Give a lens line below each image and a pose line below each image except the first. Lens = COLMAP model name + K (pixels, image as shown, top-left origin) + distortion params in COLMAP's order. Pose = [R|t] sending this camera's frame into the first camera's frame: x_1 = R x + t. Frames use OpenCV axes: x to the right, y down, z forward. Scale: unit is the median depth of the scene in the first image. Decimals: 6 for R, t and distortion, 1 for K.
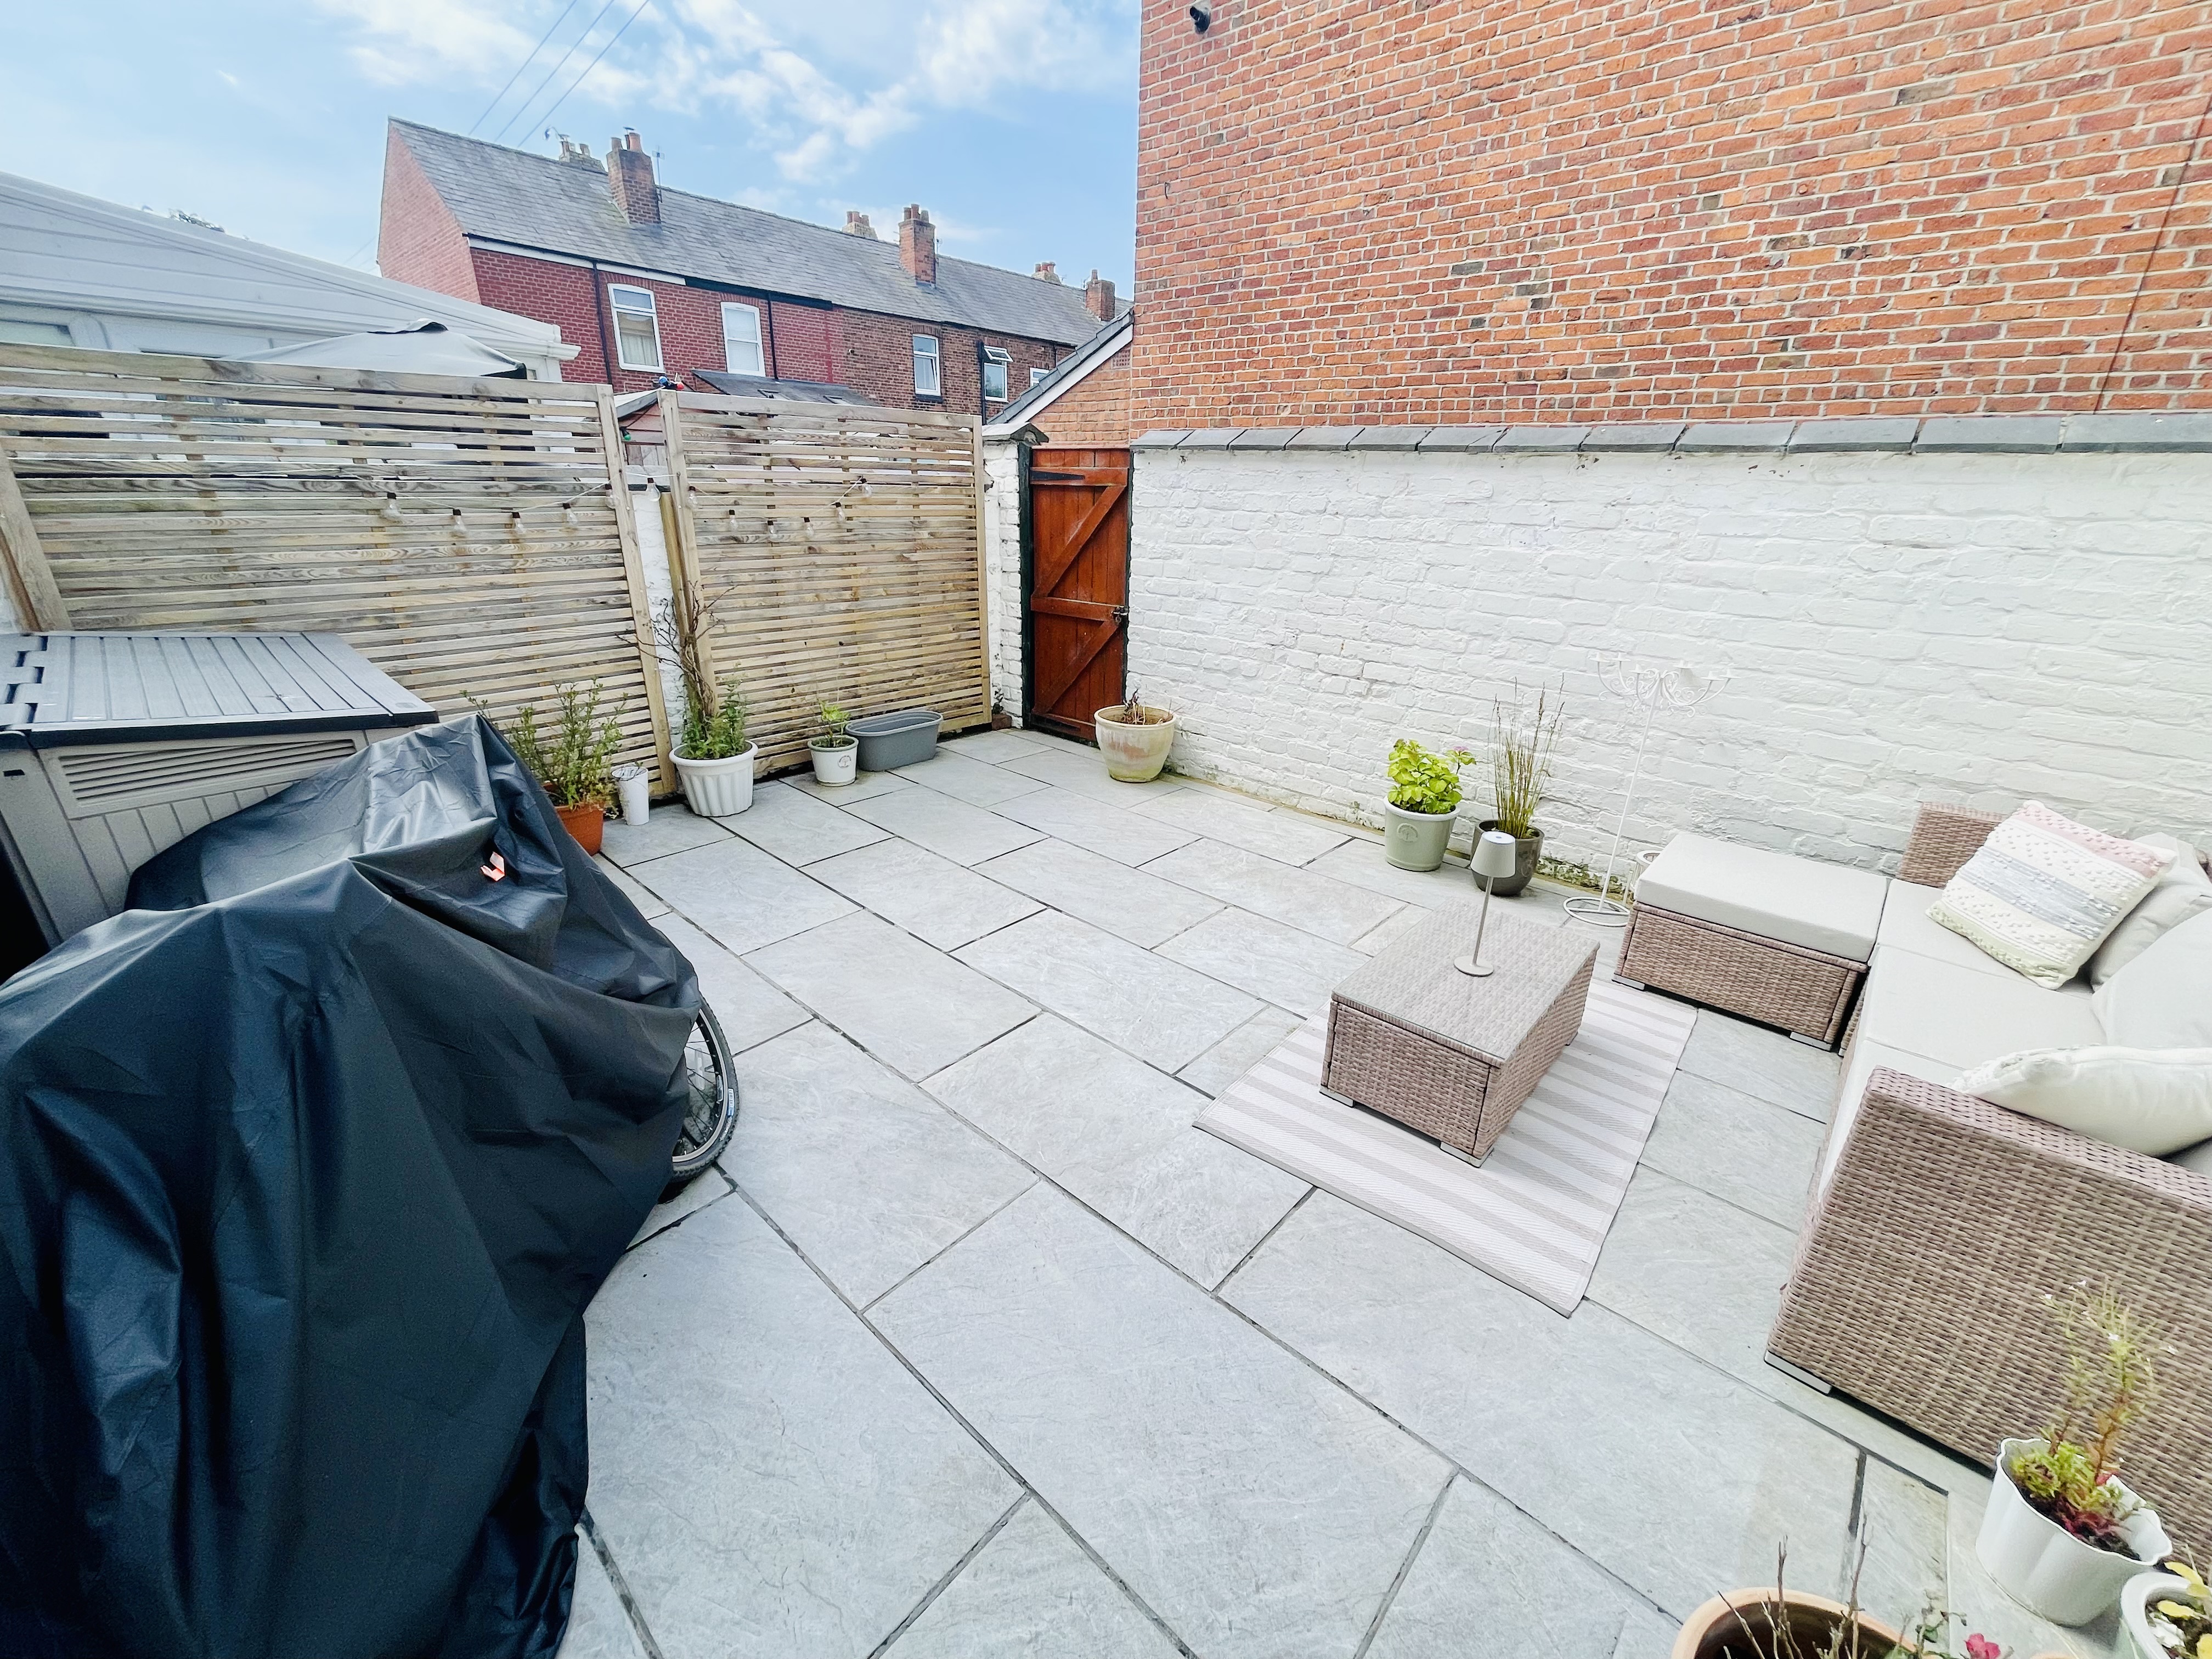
lens RADIAL K [[884.4, 0, 1103.5], [0, 884.4, 829.1], [0, 0, 1]] dist [-0.009843, 0.000579]
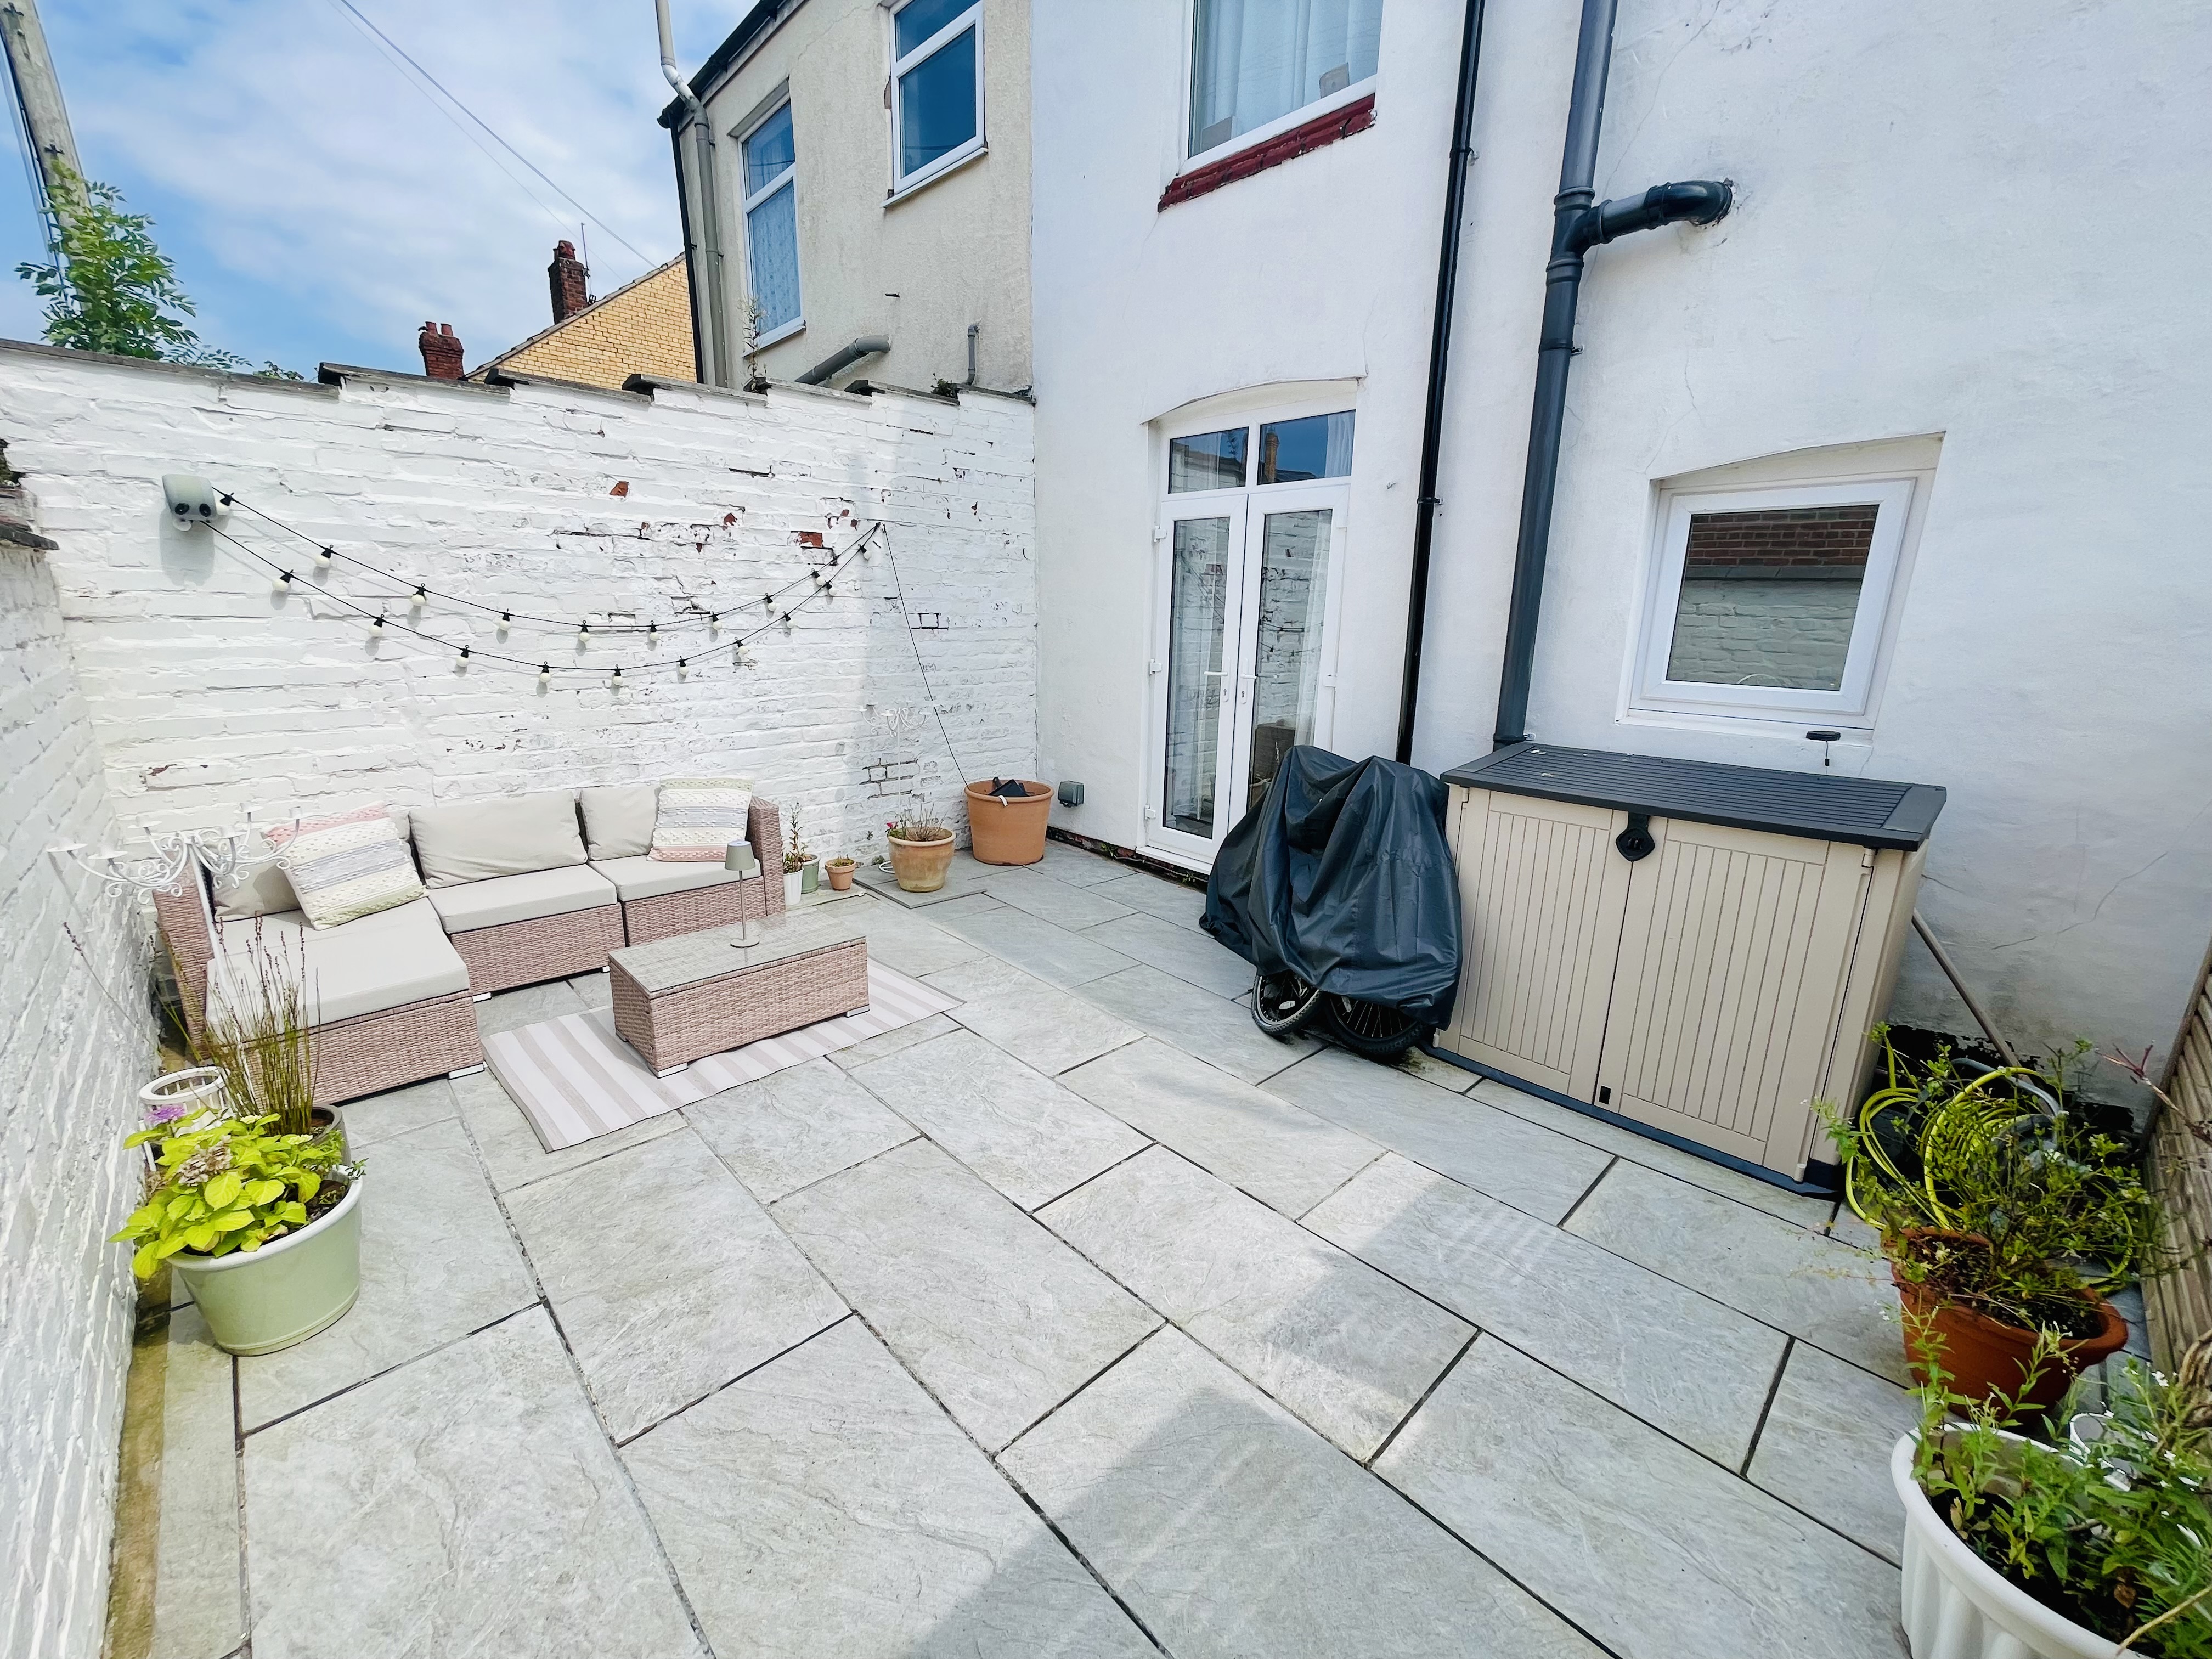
lens RADIAL K [[884.4, 0, 1103.5], [0, 884.4, 829.1], [0, 0, 1]] dist [-0.009843, 0.000579]
pose [[-0.996868, -0.063820, 0.046699, -0.148921], [-0.025887, 0.821338, 0.569854, -0.621523], [-0.074724, 0.566860, -0.820418, 1.564628]]
